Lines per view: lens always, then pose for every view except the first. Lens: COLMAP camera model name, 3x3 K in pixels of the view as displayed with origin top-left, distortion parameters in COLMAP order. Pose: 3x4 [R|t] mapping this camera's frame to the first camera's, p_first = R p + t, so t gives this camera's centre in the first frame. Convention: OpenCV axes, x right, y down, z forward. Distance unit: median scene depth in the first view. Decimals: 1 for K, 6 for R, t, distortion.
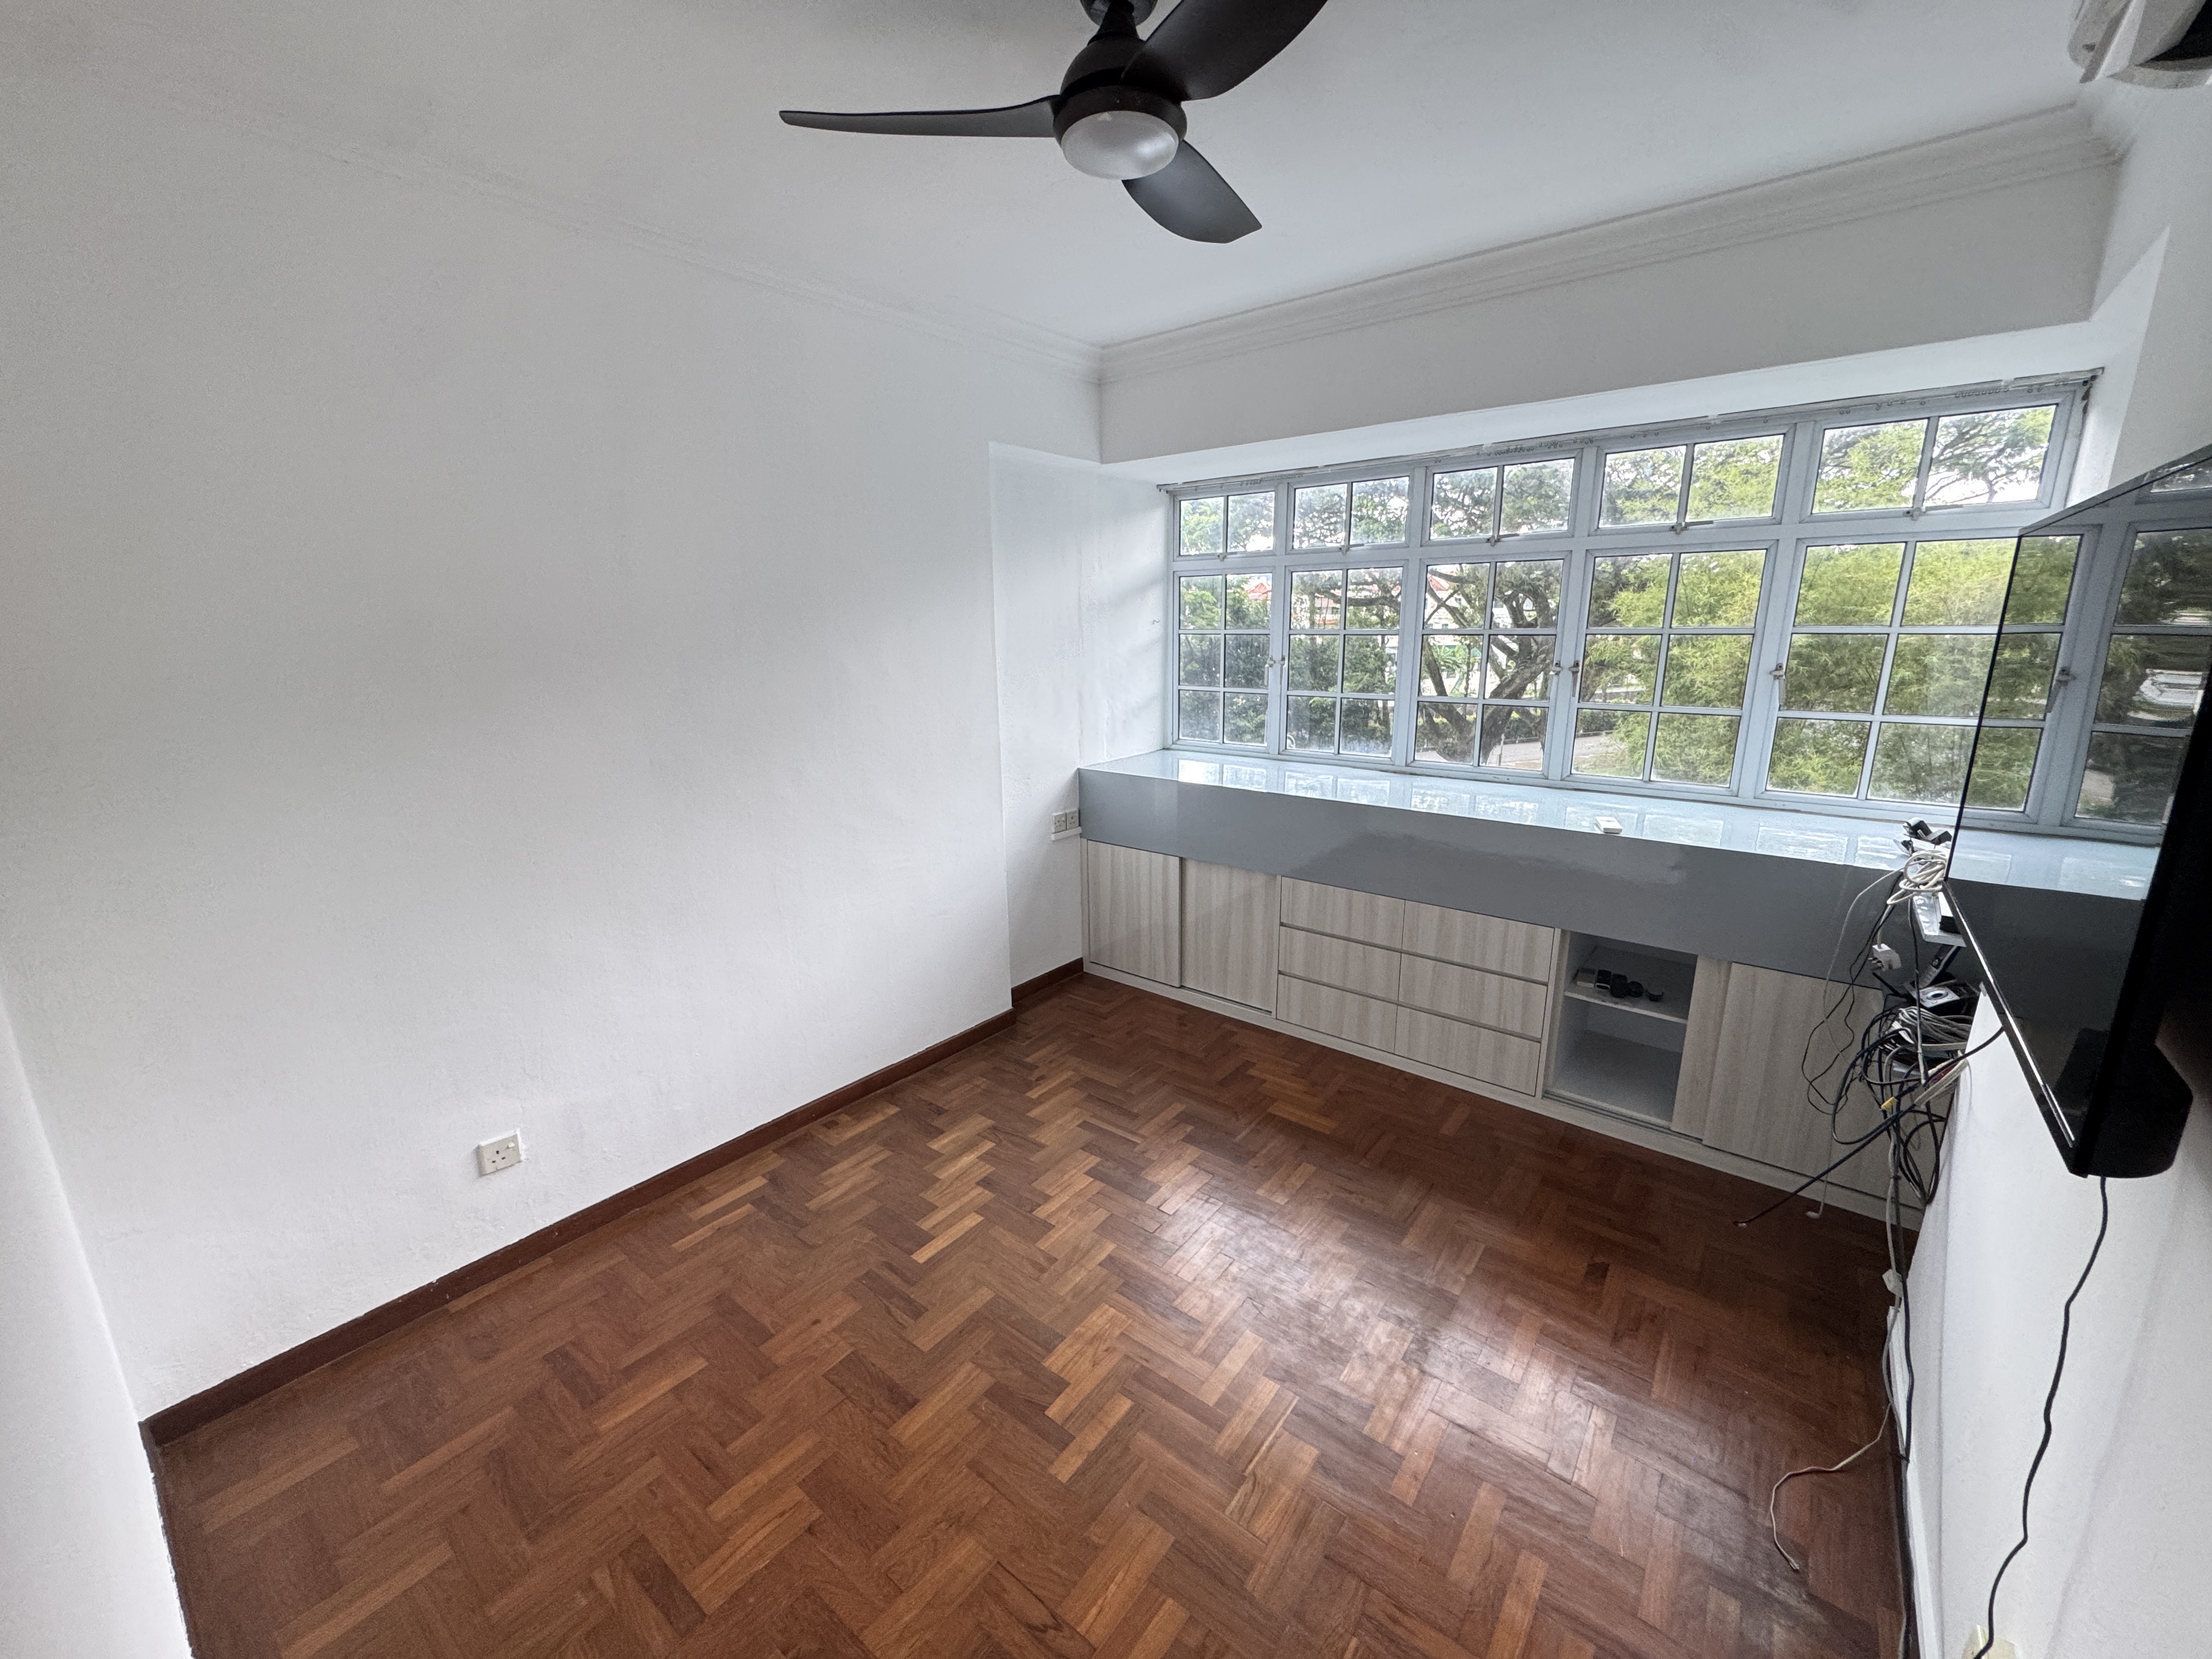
lens RADIAL K [[885.1, 0, 1106.0], [0, 885.1, 829.5], [0, 0, 1]] dist [-0.005788, 0.000064]
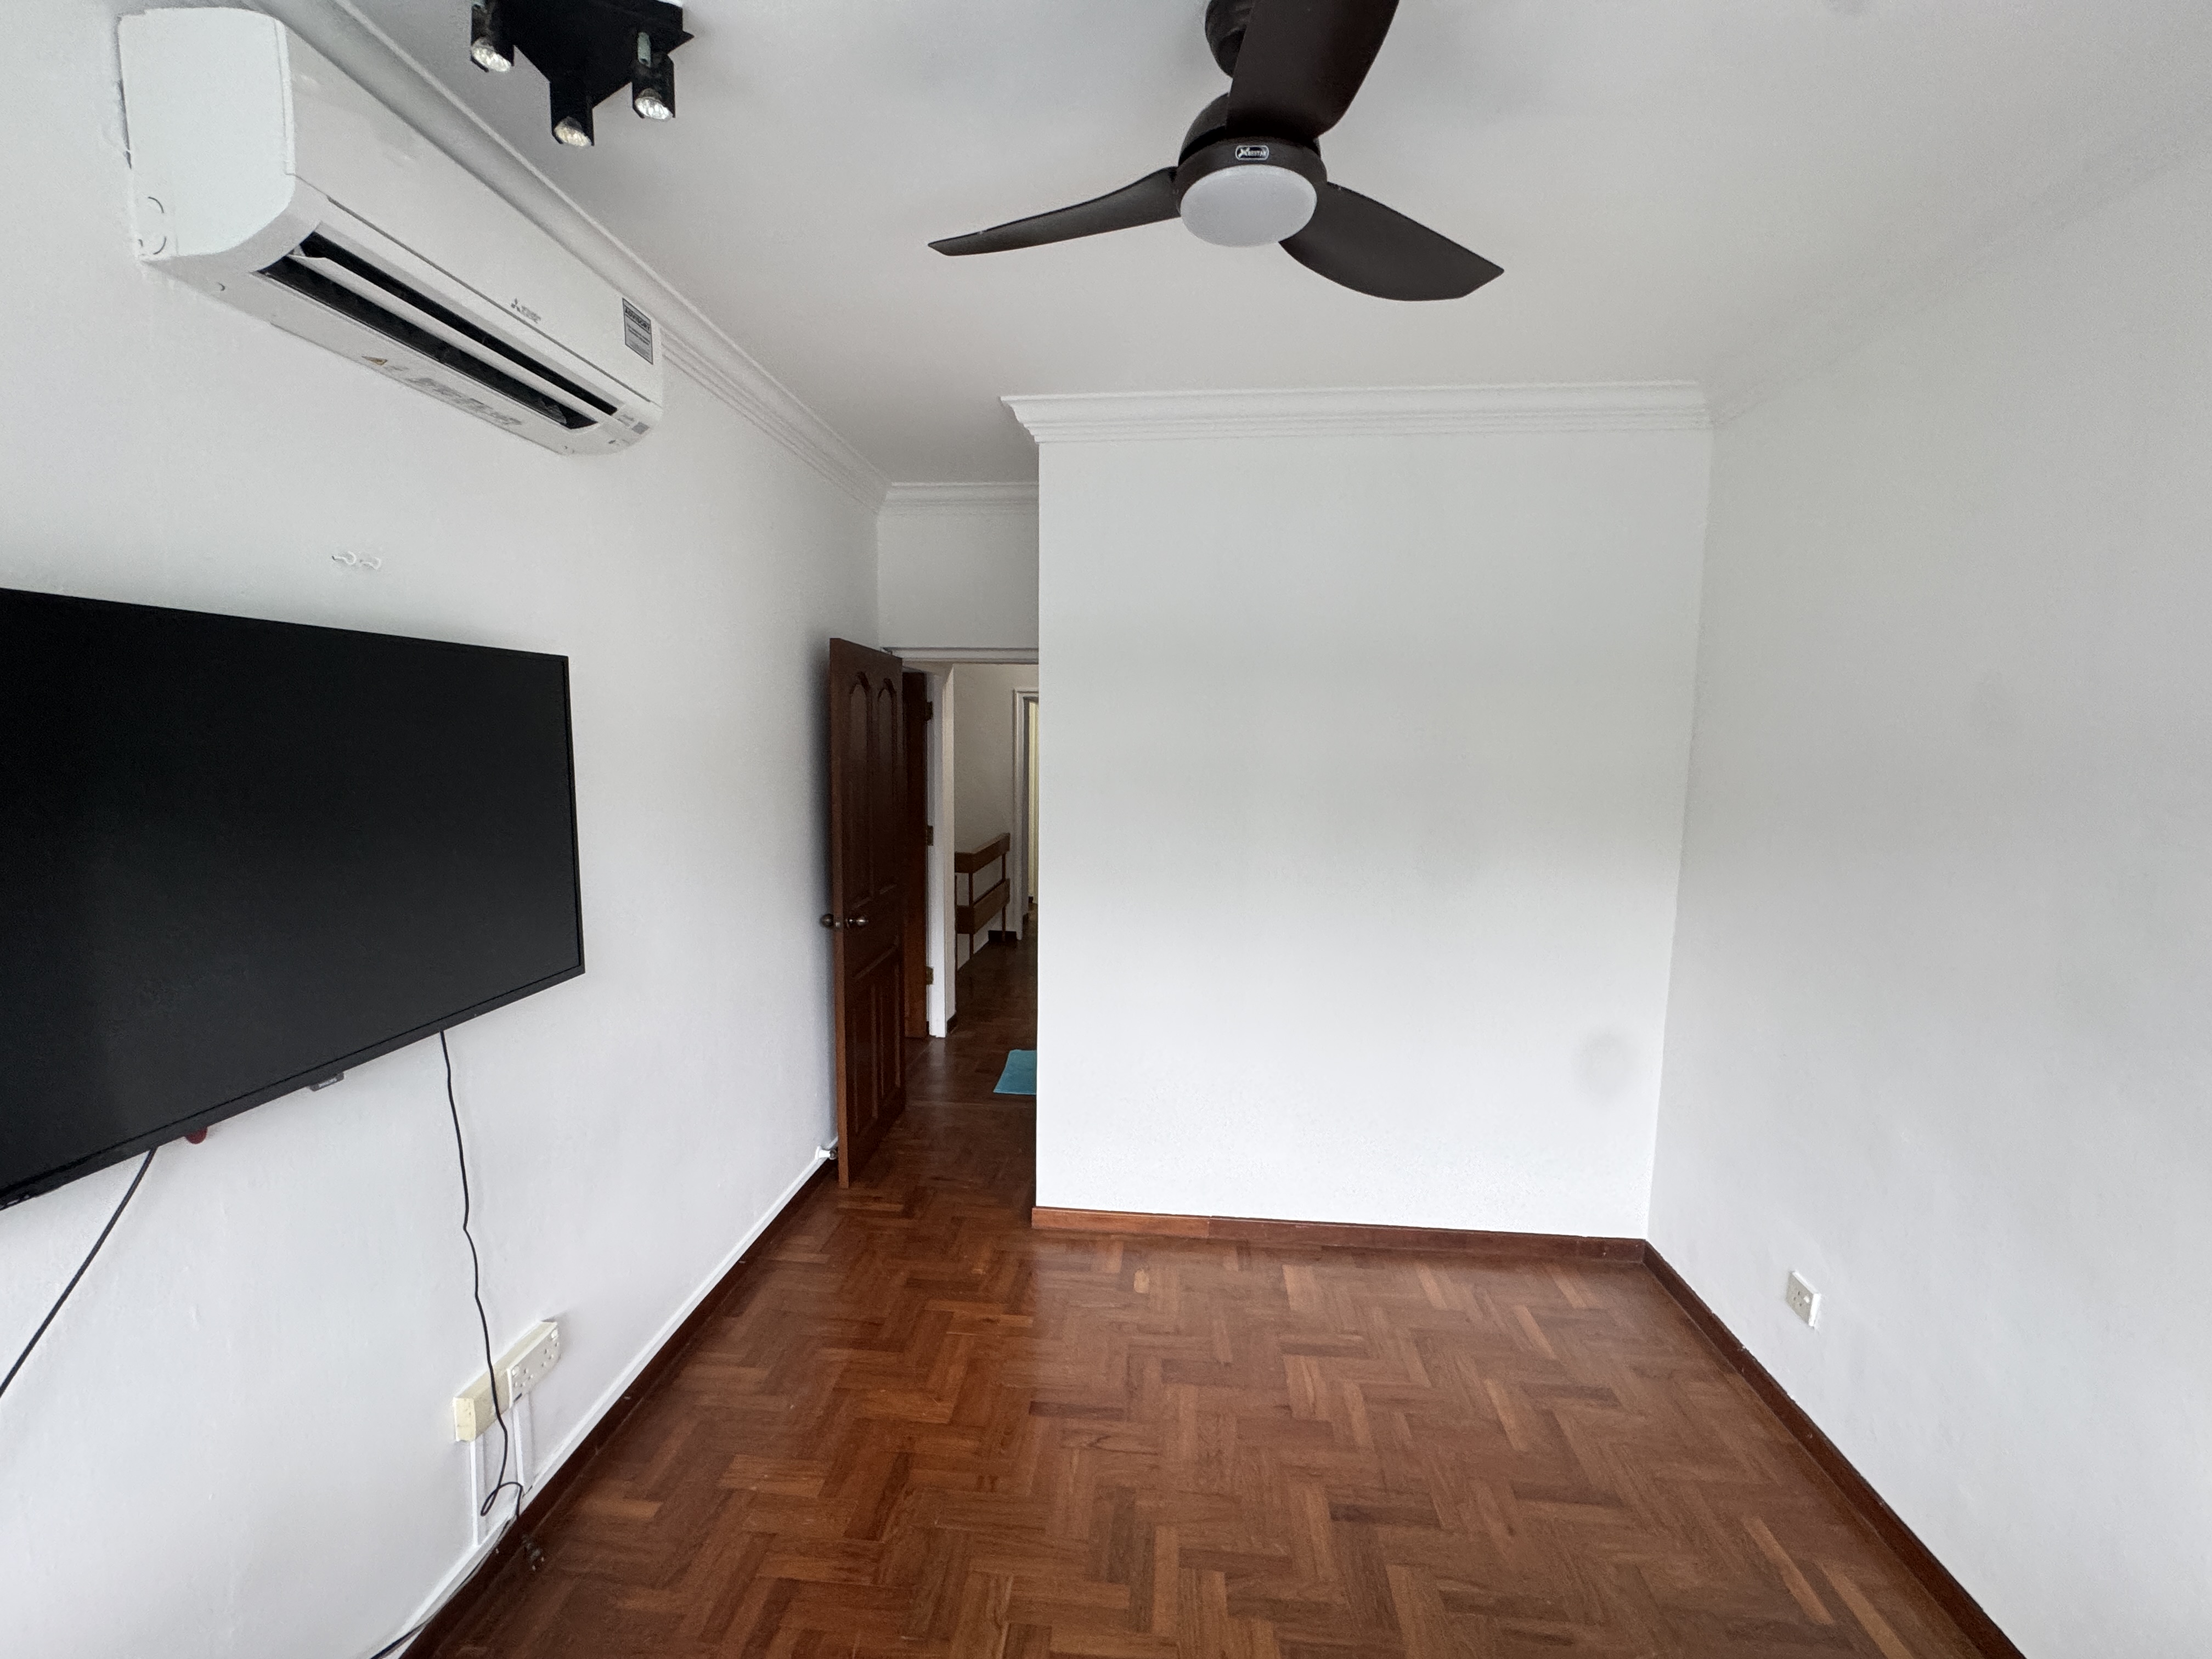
lens RADIAL K [[885.1, 0, 1106.0], [0, 885.1, 829.5], [0, 0, 1]] dist [-0.005788, 0.000064]
pose [[-0.835110, 0.050796, -0.547732, 0.559742], [-0.139462, 0.943643, 0.300146, -0.374351], [0.532110, 0.327042, -0.780962, 1.562944]]
